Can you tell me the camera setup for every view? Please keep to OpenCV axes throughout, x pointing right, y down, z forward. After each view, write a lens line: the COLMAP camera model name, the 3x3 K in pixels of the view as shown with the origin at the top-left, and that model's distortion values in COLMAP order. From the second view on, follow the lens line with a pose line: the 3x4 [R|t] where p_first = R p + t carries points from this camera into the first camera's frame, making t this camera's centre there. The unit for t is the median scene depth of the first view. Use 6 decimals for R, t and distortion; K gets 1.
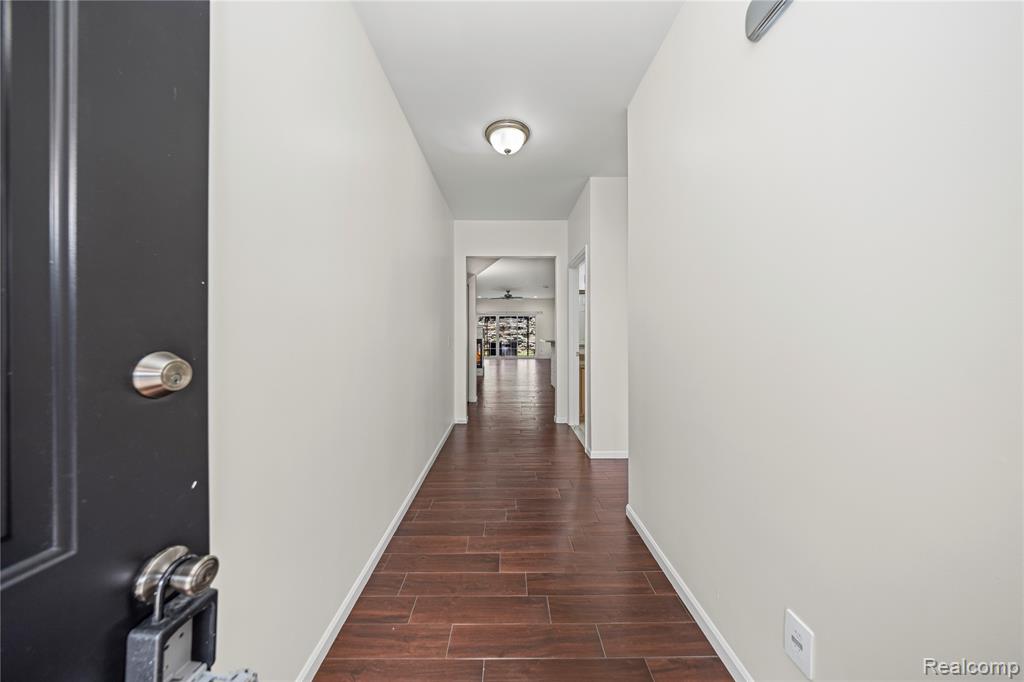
lens RADIAL K [[315.6, 0, 508.3], [0, 315.6, 333.2], [0, 0, 1]] dist [-0.000027, -0.000002]
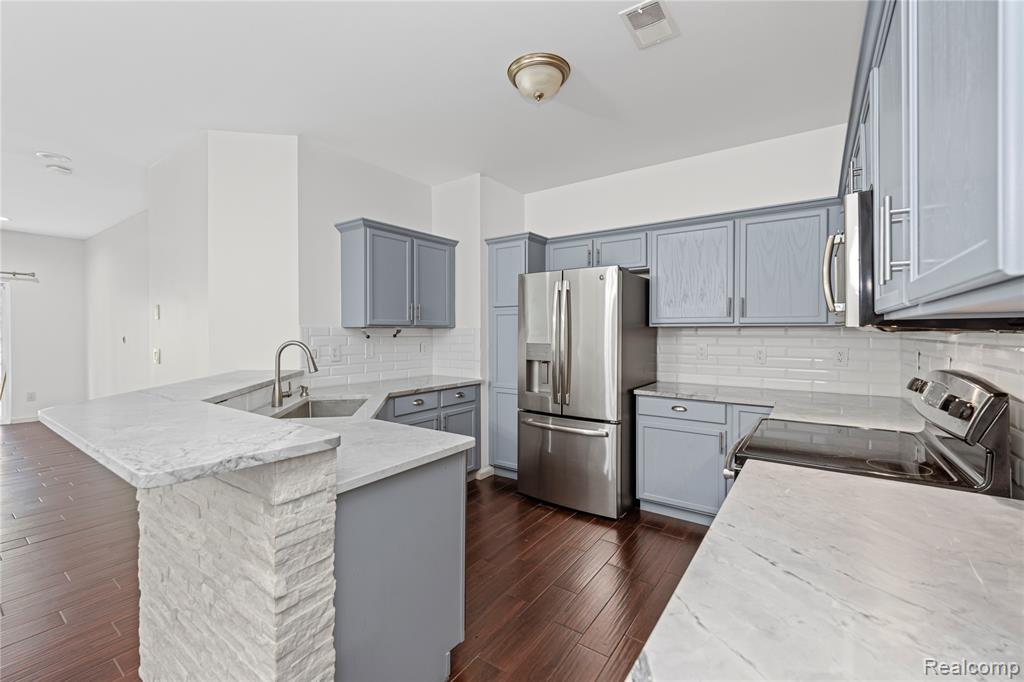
lens RADIAL K [[426.5, 0, 510.1], [0, 426.5, 338.5], [0, 0, 1]] dist [0.000008, -0.000043]
pose [[0.583139, -0.008451, 0.812329, 0.035612], [-0.001002, 0.999938, 0.011122, -0.008355], [-0.812372, -0.007300, 0.583094, 0.356833]]
